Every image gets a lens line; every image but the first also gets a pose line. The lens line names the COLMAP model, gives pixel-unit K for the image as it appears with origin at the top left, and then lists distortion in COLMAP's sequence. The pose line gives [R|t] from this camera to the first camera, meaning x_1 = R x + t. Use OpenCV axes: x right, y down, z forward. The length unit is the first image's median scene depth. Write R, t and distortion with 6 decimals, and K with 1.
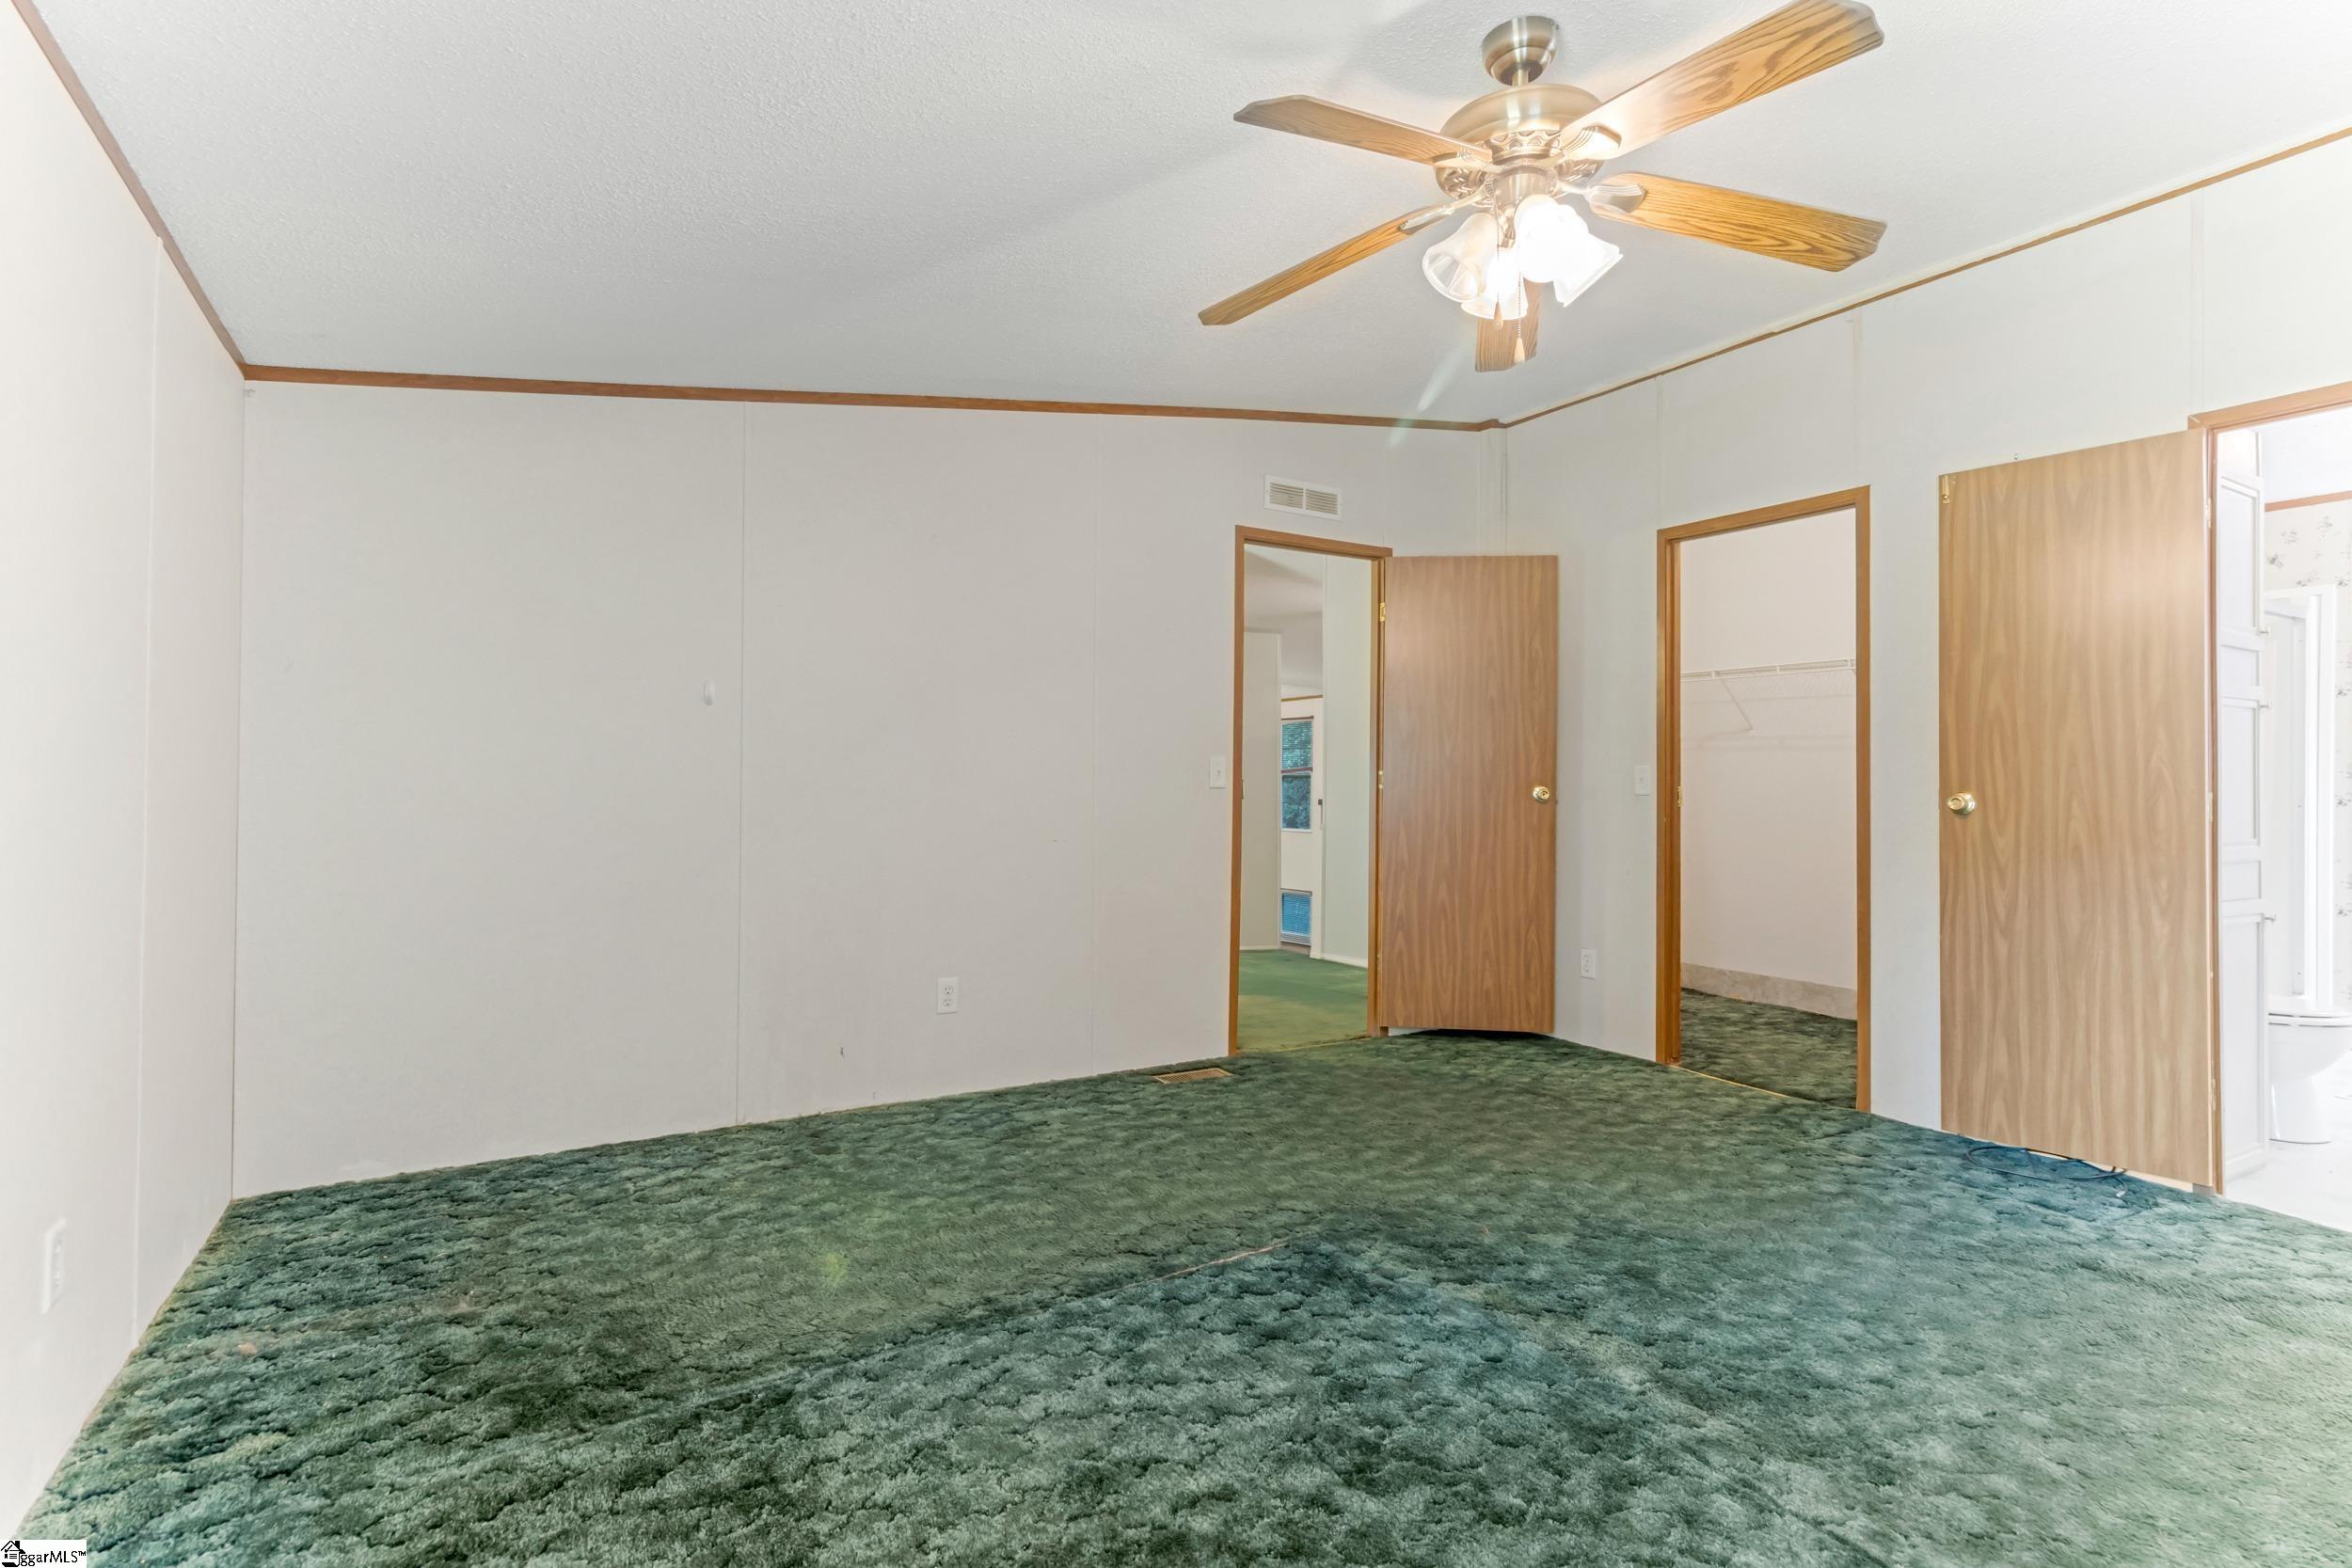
lens RADIAL K [[1124.7, 0, 1179.7], [0, 1124.7, 780.1], [0, 0, 1]] dist [0.003199, 0.000893]
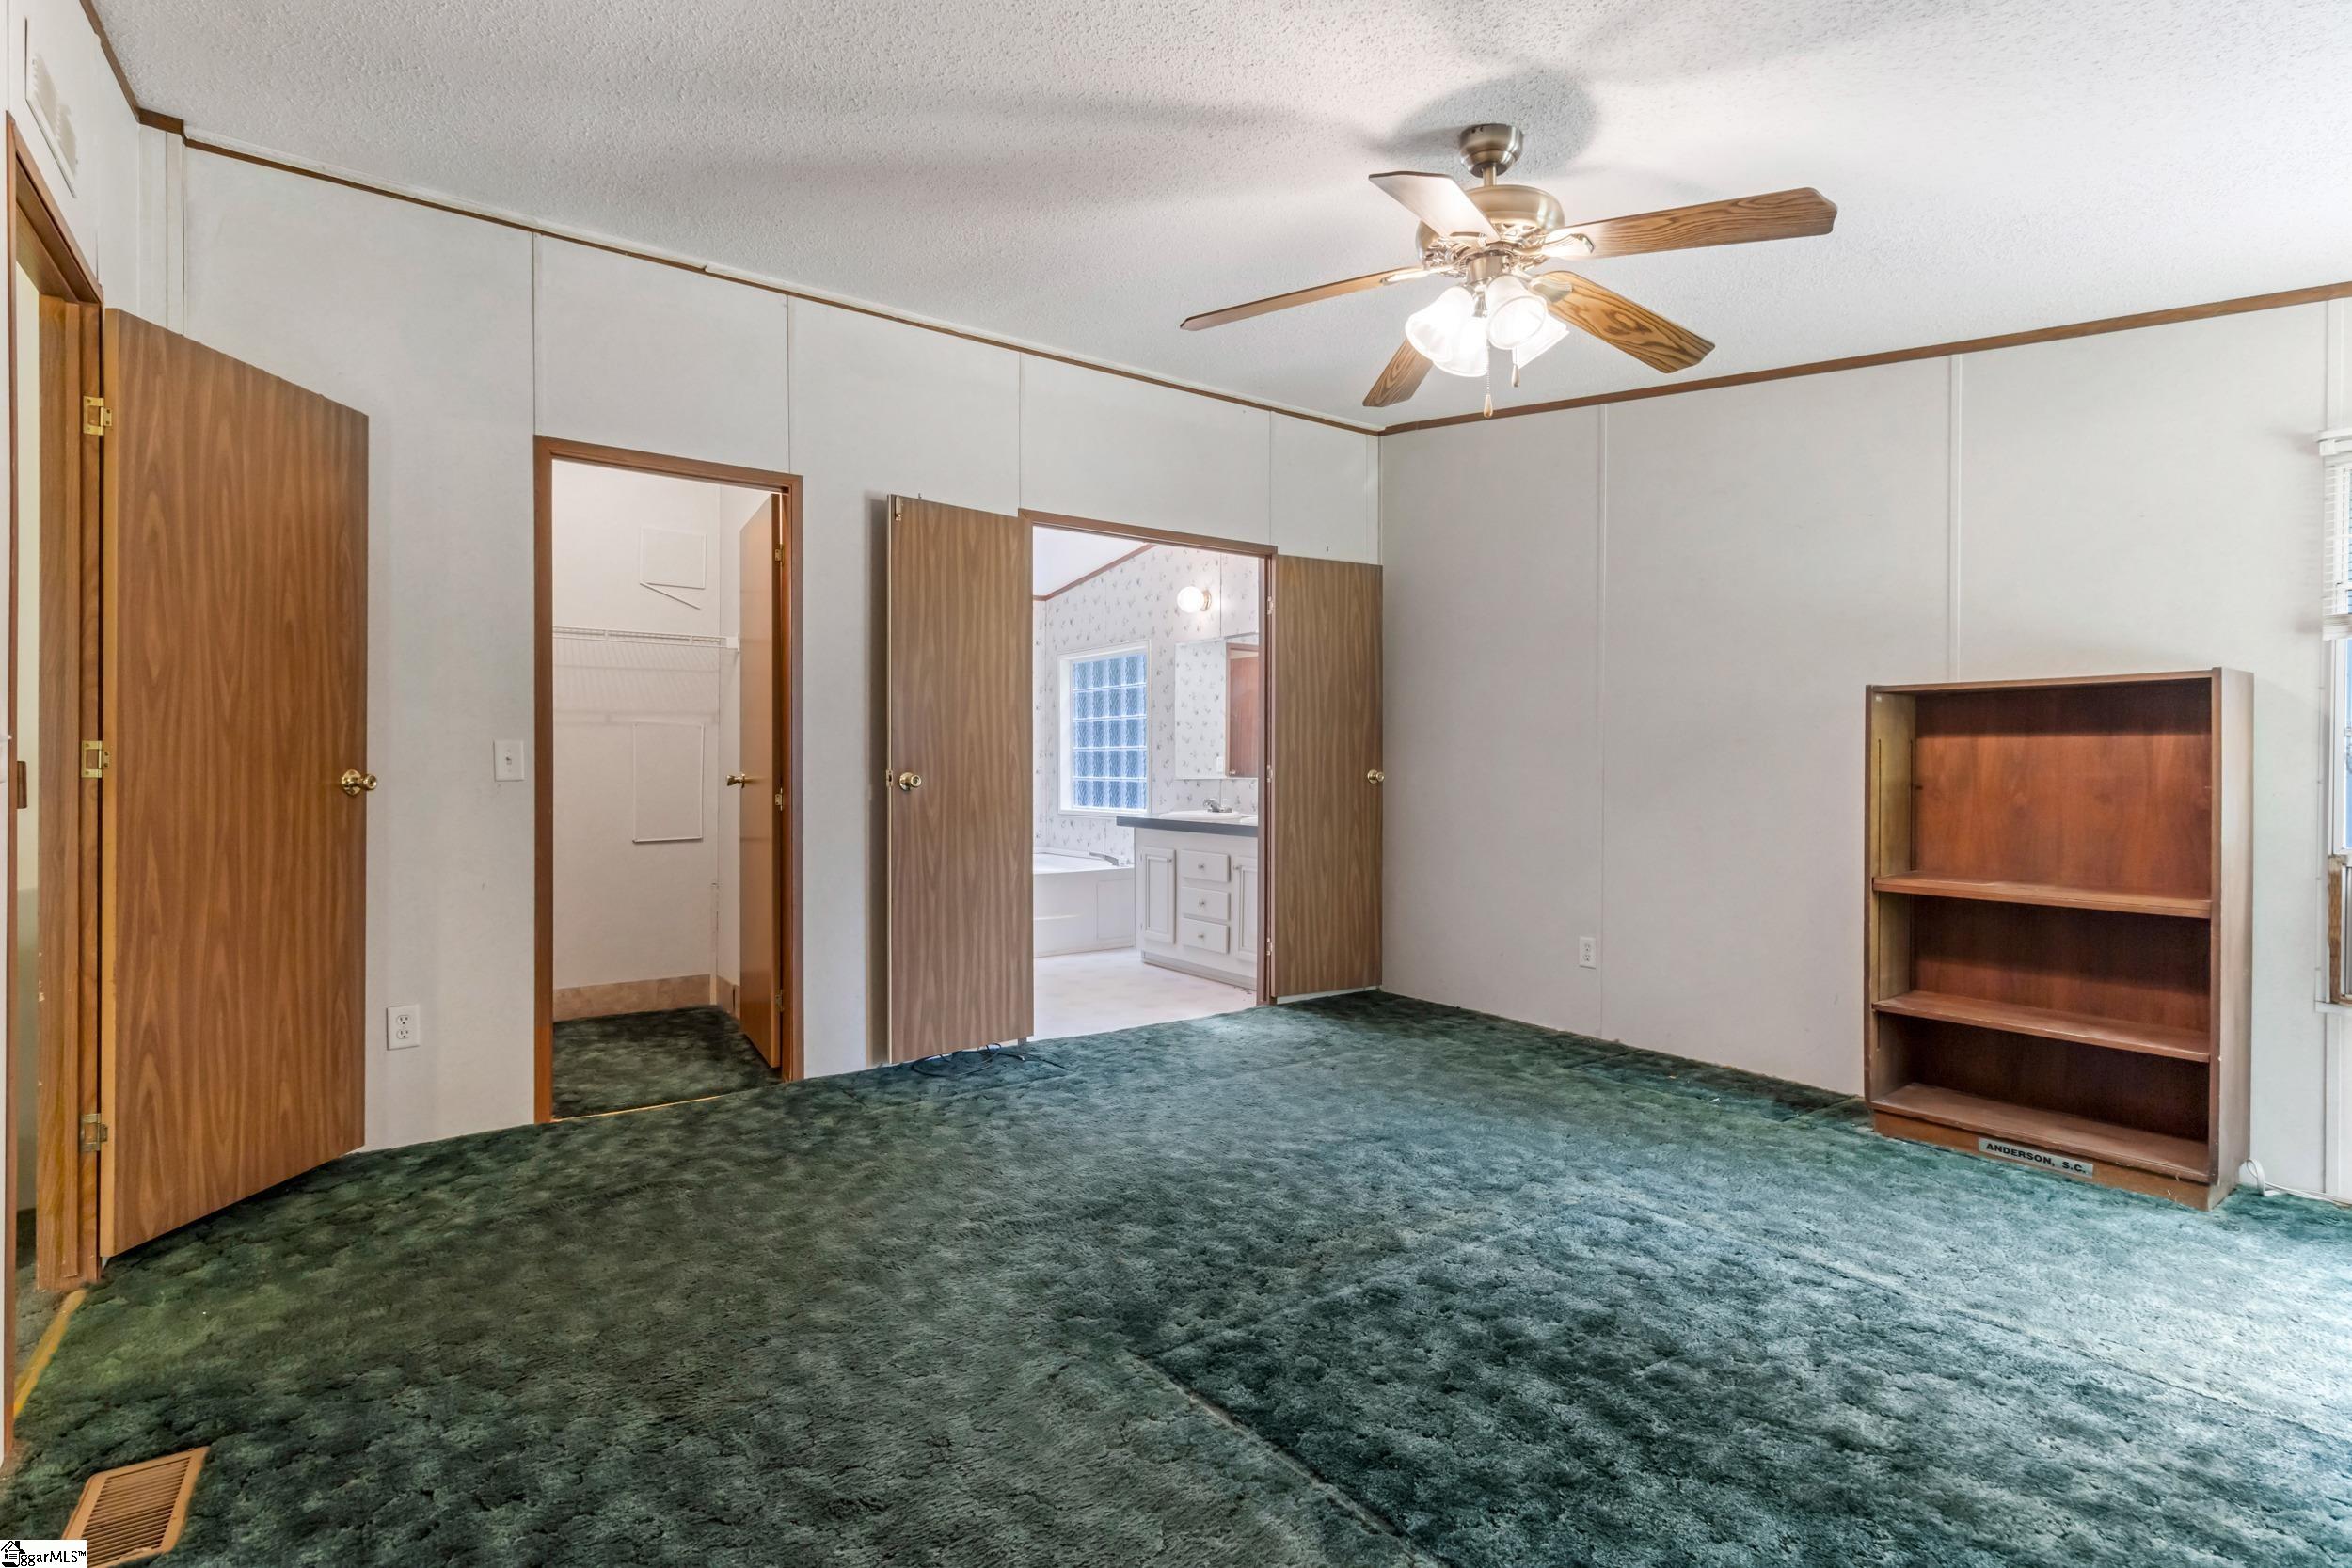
lens RADIAL K [[1124.7, 0, 1179.7], [0, 1124.7, 780.1], [0, 0, 1]] dist [0.003199, 0.000893]
pose [[-0.080083, -0.017397, 0.996636, -0.506667], [-0.003272, 0.999847, 0.017190, -0.001000], [-0.996783, -0.001884, -0.080128, 0.829087]]
